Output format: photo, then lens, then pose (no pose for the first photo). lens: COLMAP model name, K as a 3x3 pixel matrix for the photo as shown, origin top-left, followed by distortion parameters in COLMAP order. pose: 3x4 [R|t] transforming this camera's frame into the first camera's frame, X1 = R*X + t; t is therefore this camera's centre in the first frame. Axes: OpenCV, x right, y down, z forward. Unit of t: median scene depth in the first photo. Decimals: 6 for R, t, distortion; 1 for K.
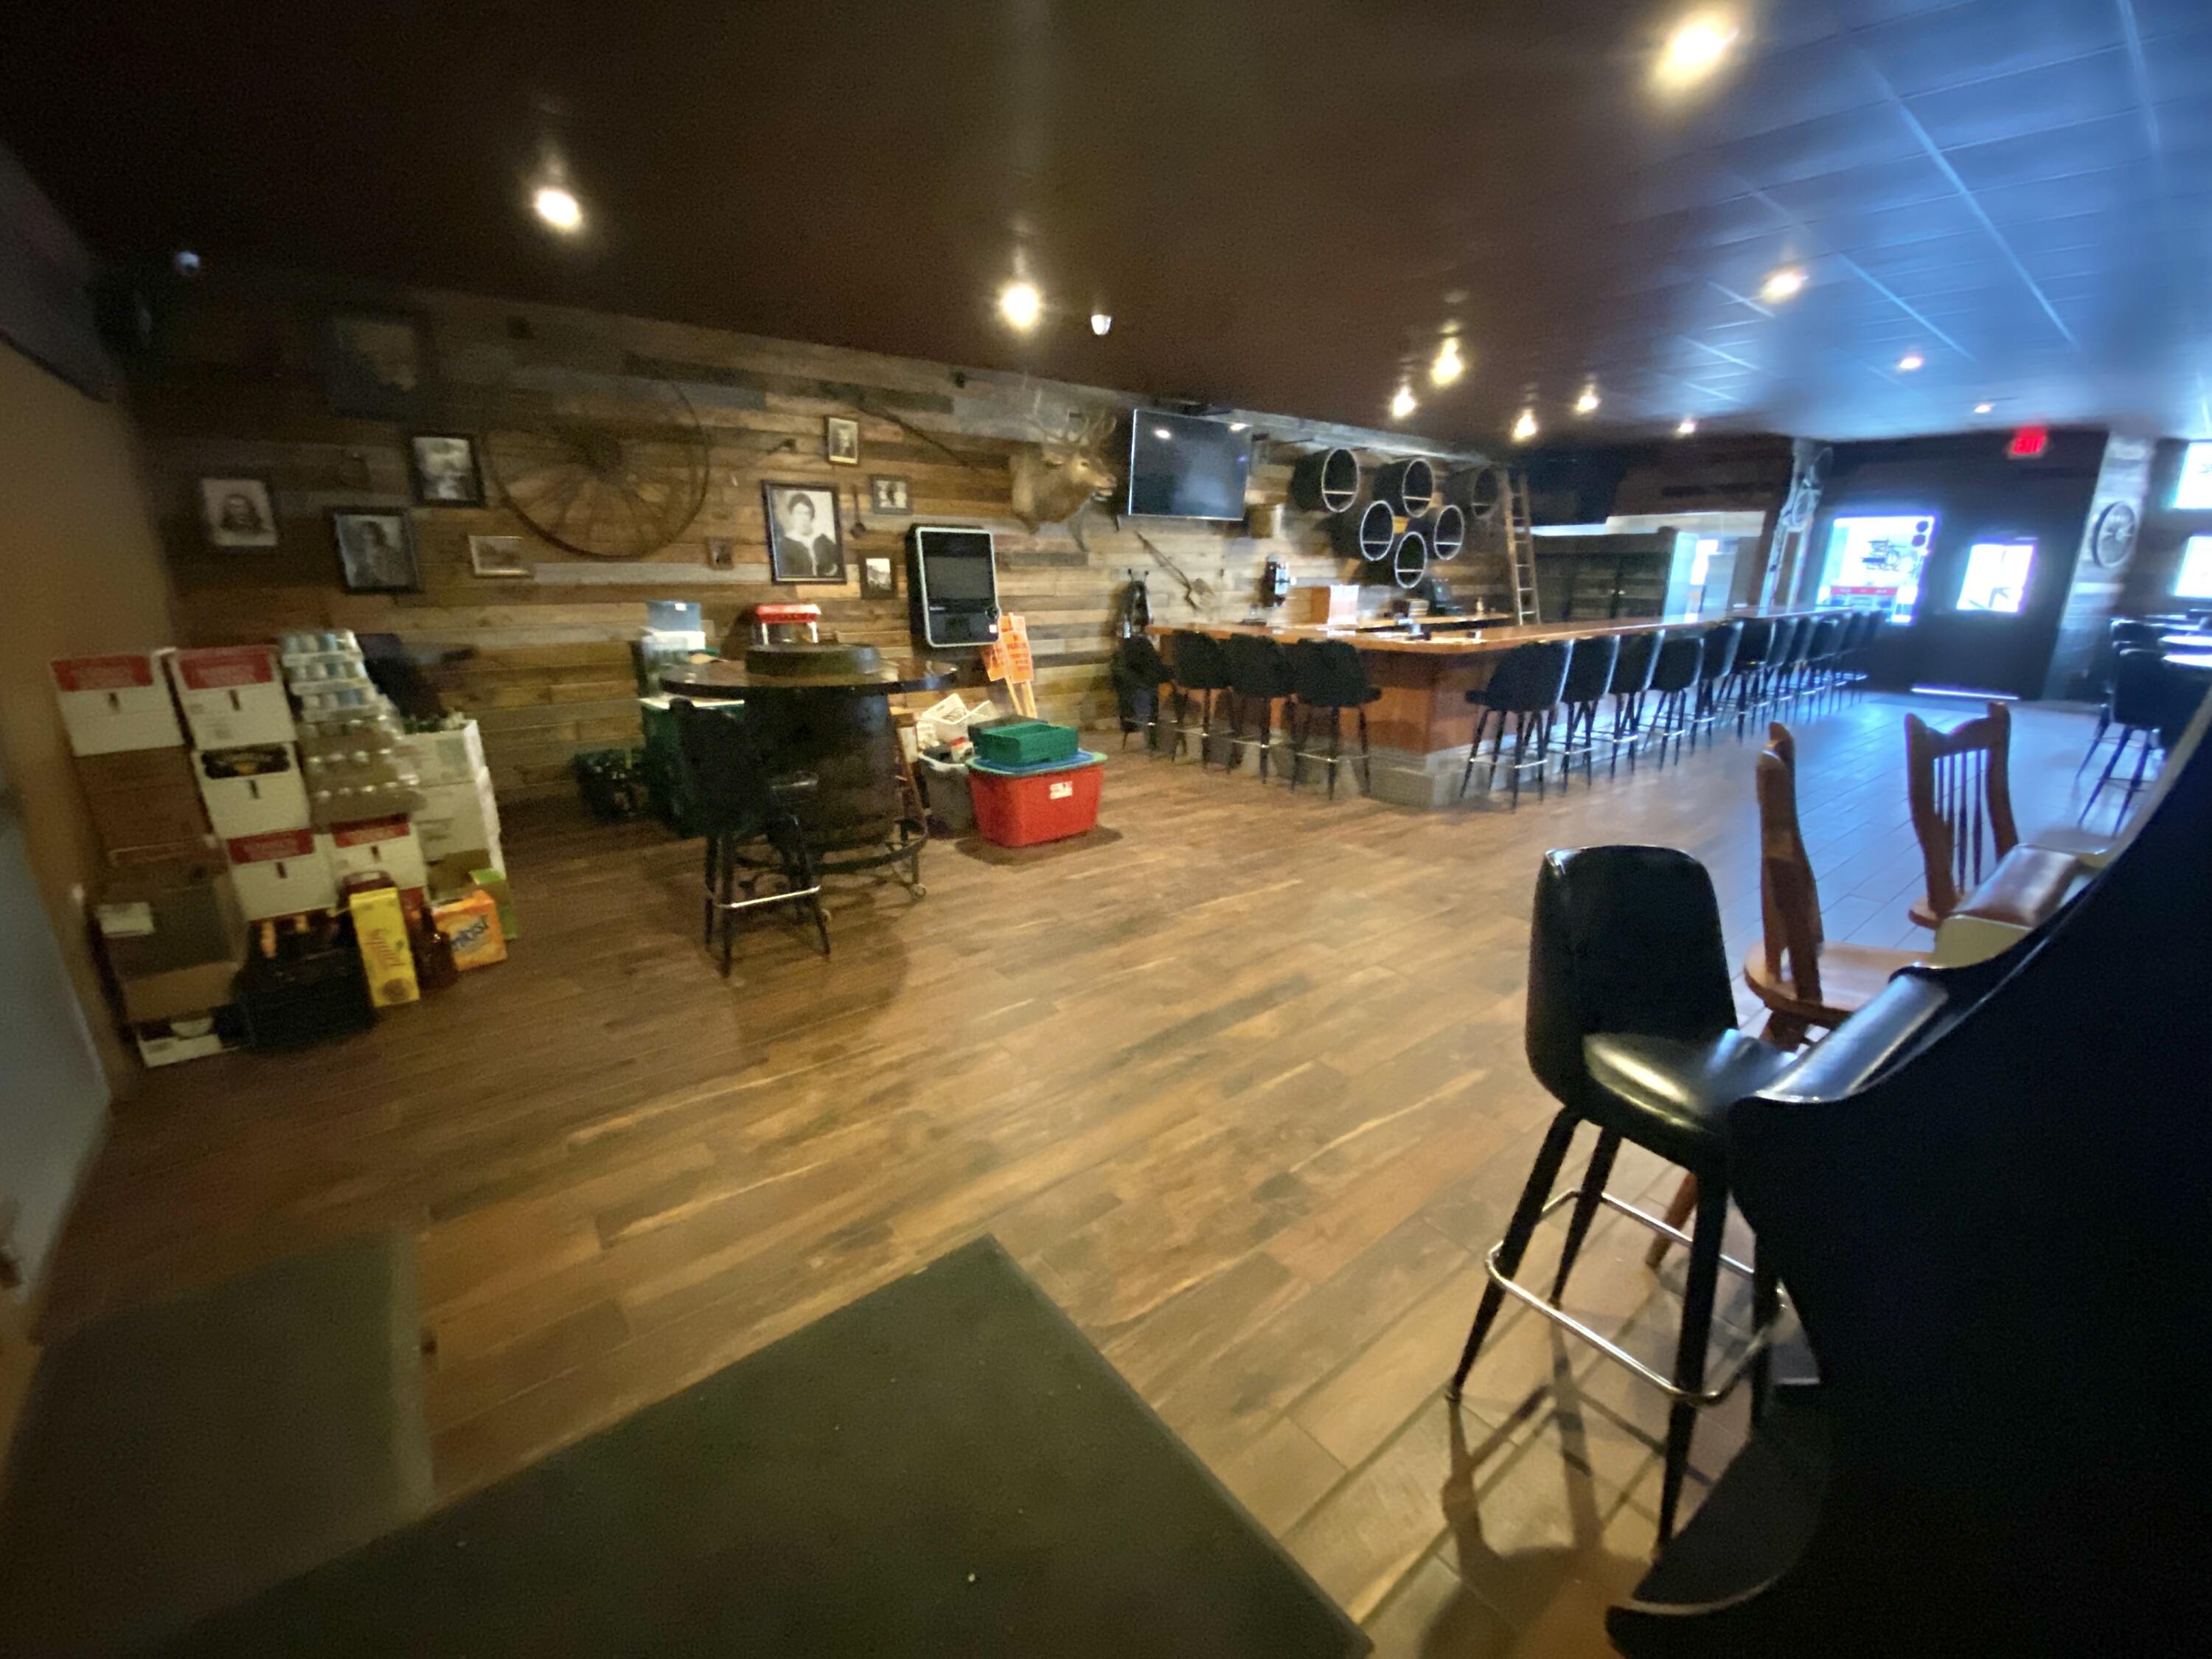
lens RADIAL K [[888.5, 0, 1101.5], [0, 888.5, 838.3], [0, 0, 1]] dist [0.026633, -0.024217]
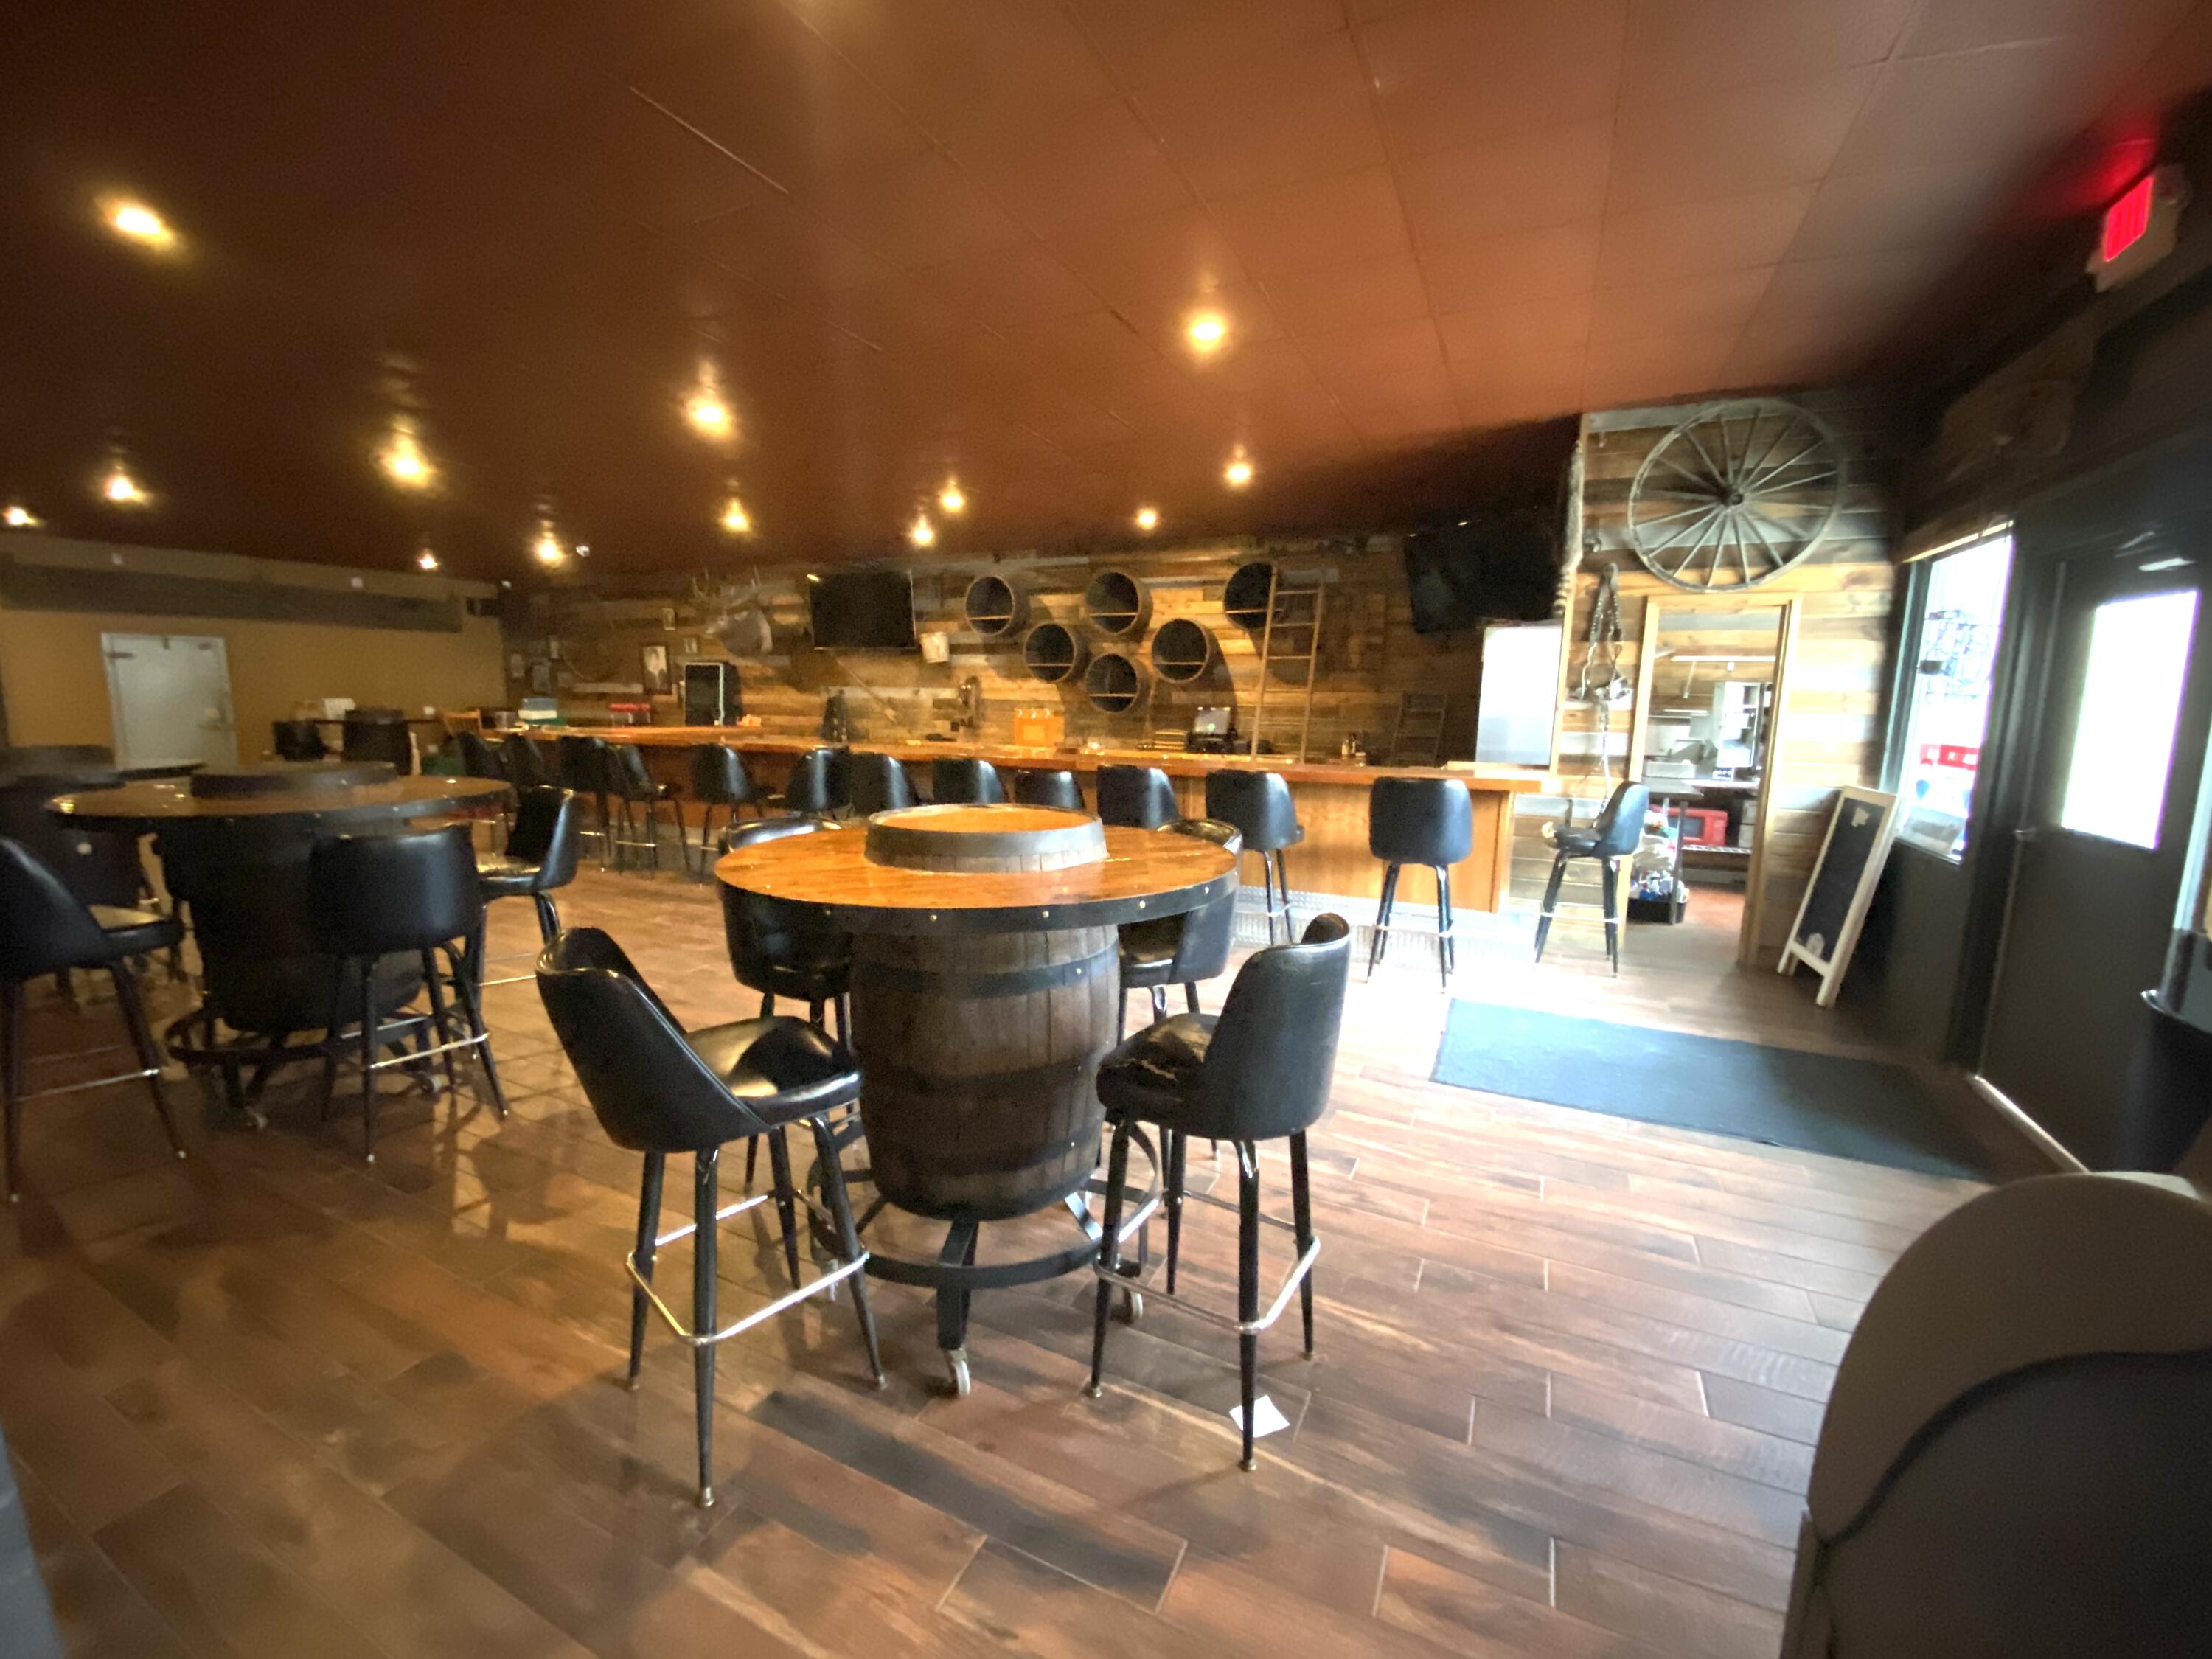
lens RADIAL K [[893.4, 0, 1105.3], [0, 893.4, 833.2], [0, 0, 1]] dist [0.026565, -0.023626]
pose [[0.441754, 0.138686, -0.886352, 1.241110], [-0.275063, 0.961334, 0.013328, -0.200209], [0.853929, 0.237914, 0.462820, 0.693111]]
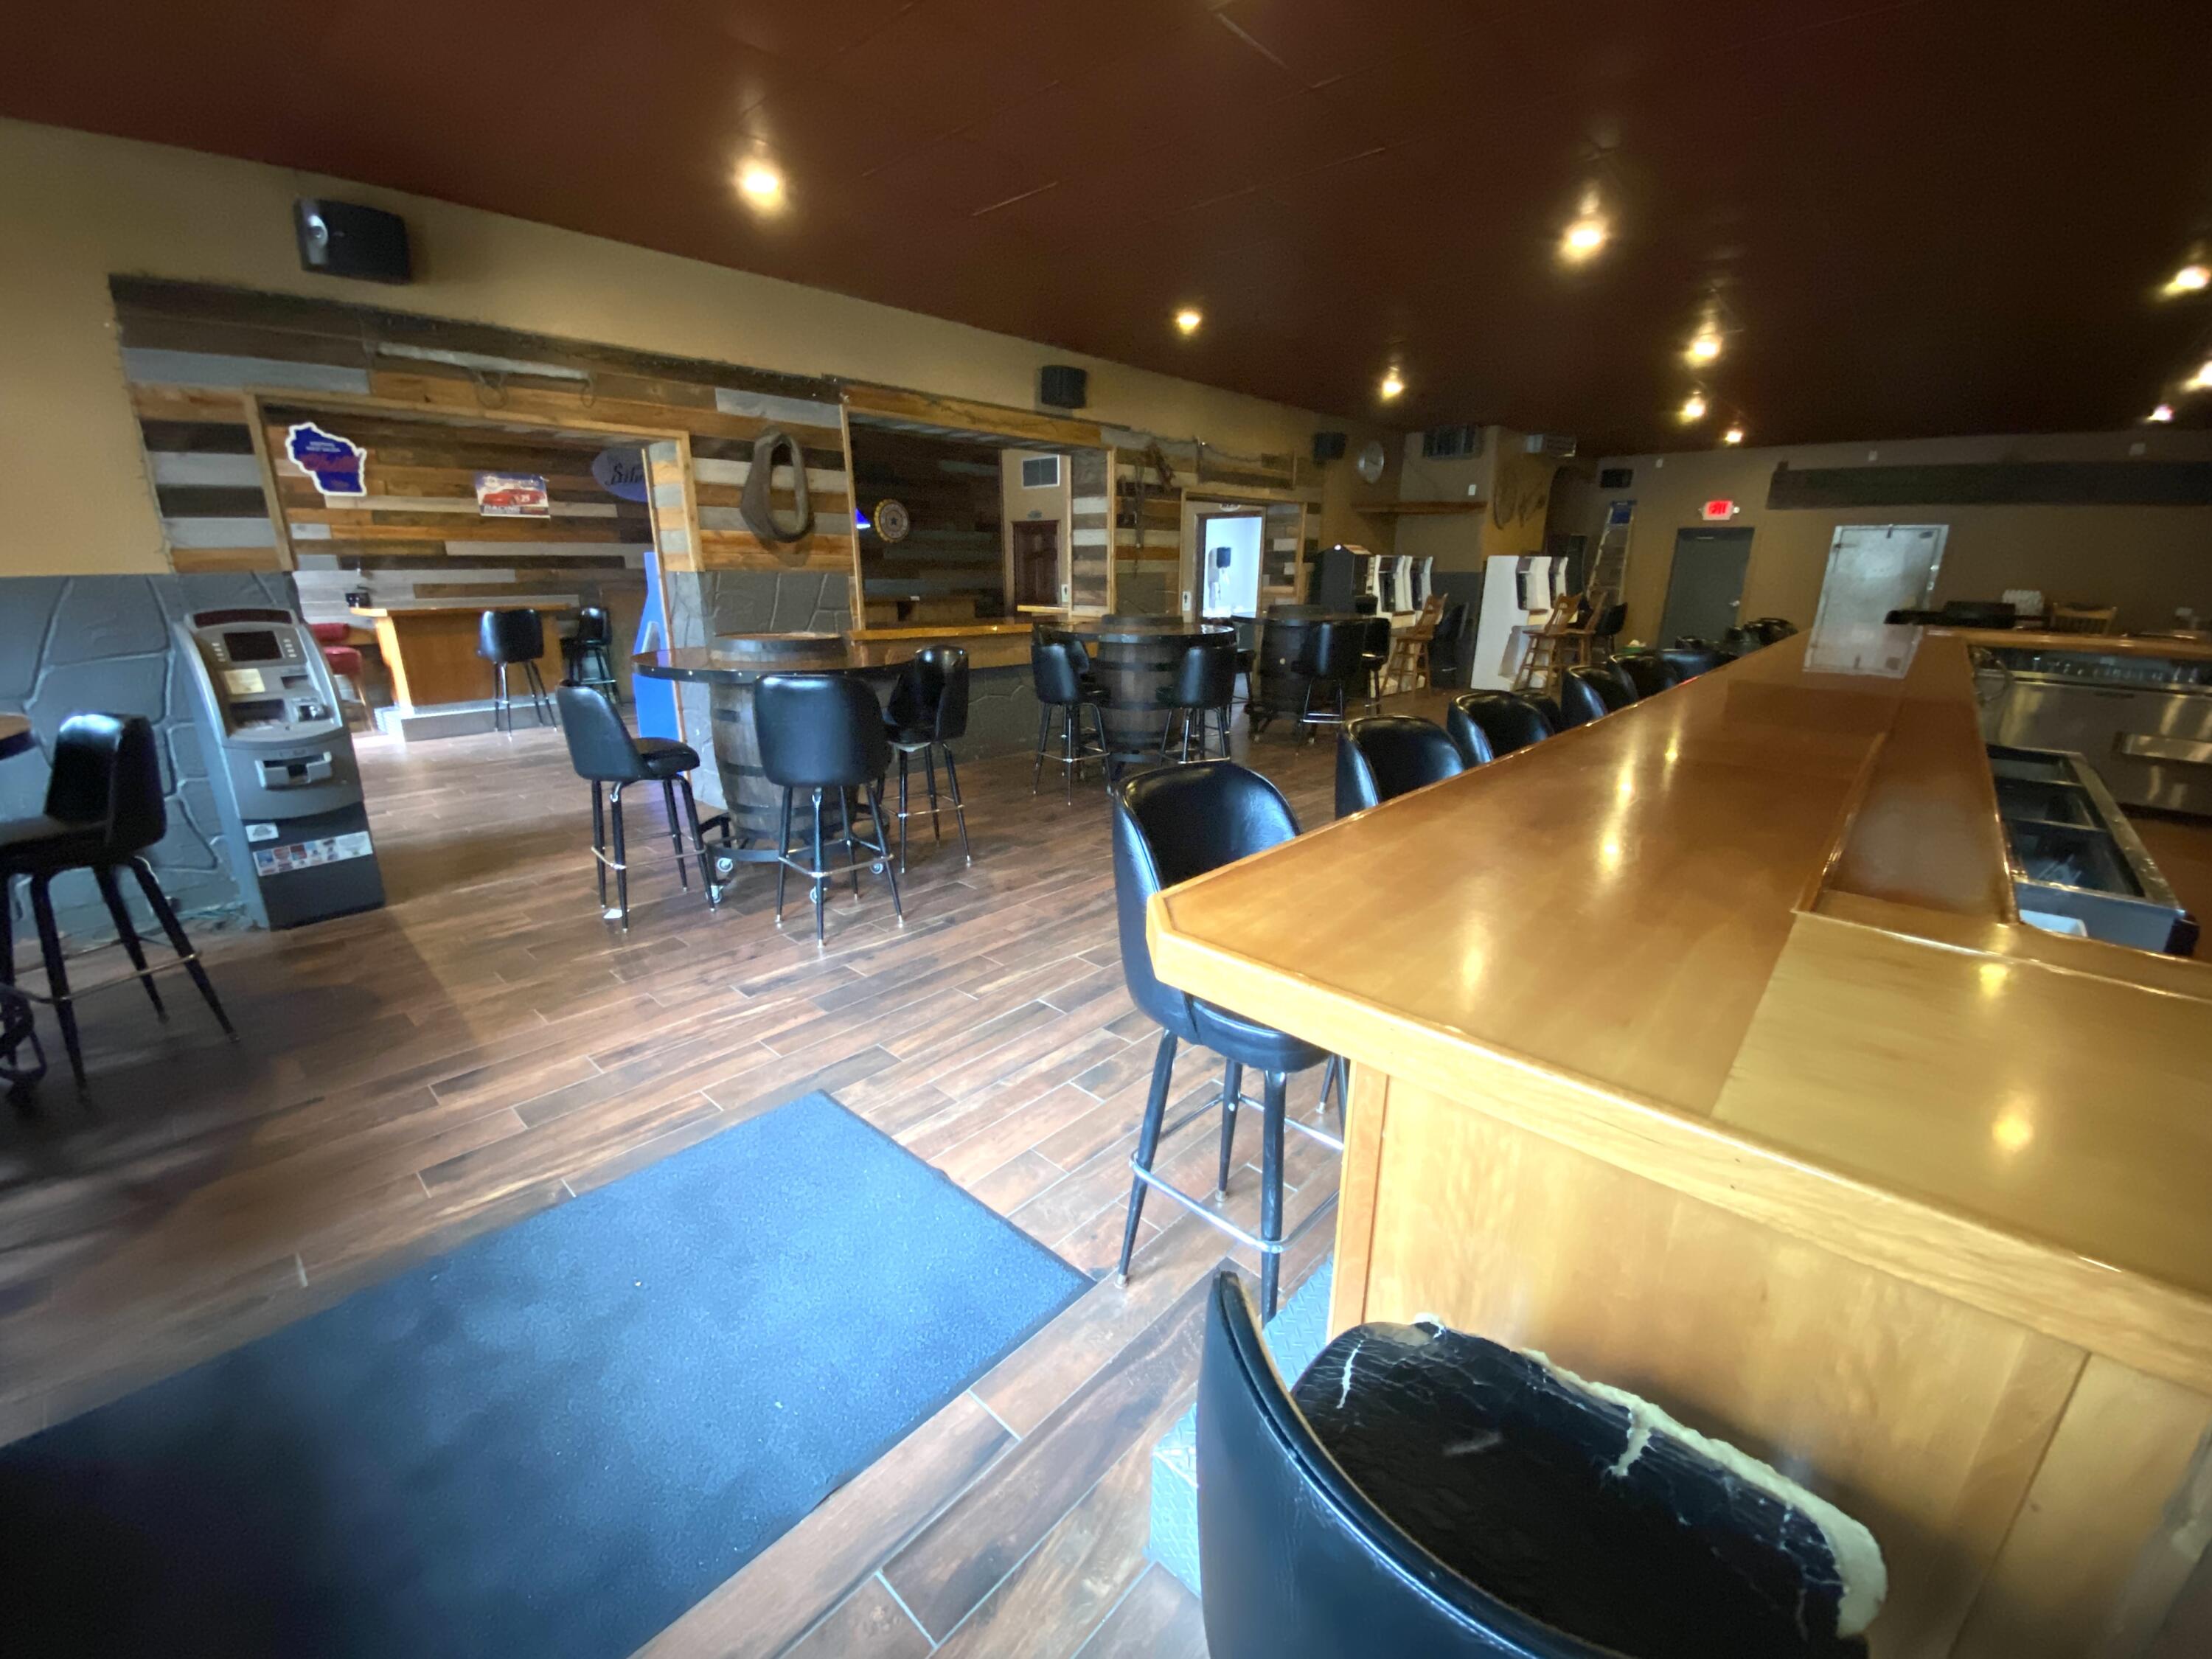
lens RADIAL K [[879.6, 0, 1118.1], [0, 879.6, 836.5], [0, 0, 1]] dist [0.047843, -0.037385]
pose [[-0.986079, 0.041150, -0.161105, 0.944954], [-0.055826, 0.830722, 0.553881, -0.353802], [0.156625, 0.555164, -0.816861, 1.183946]]
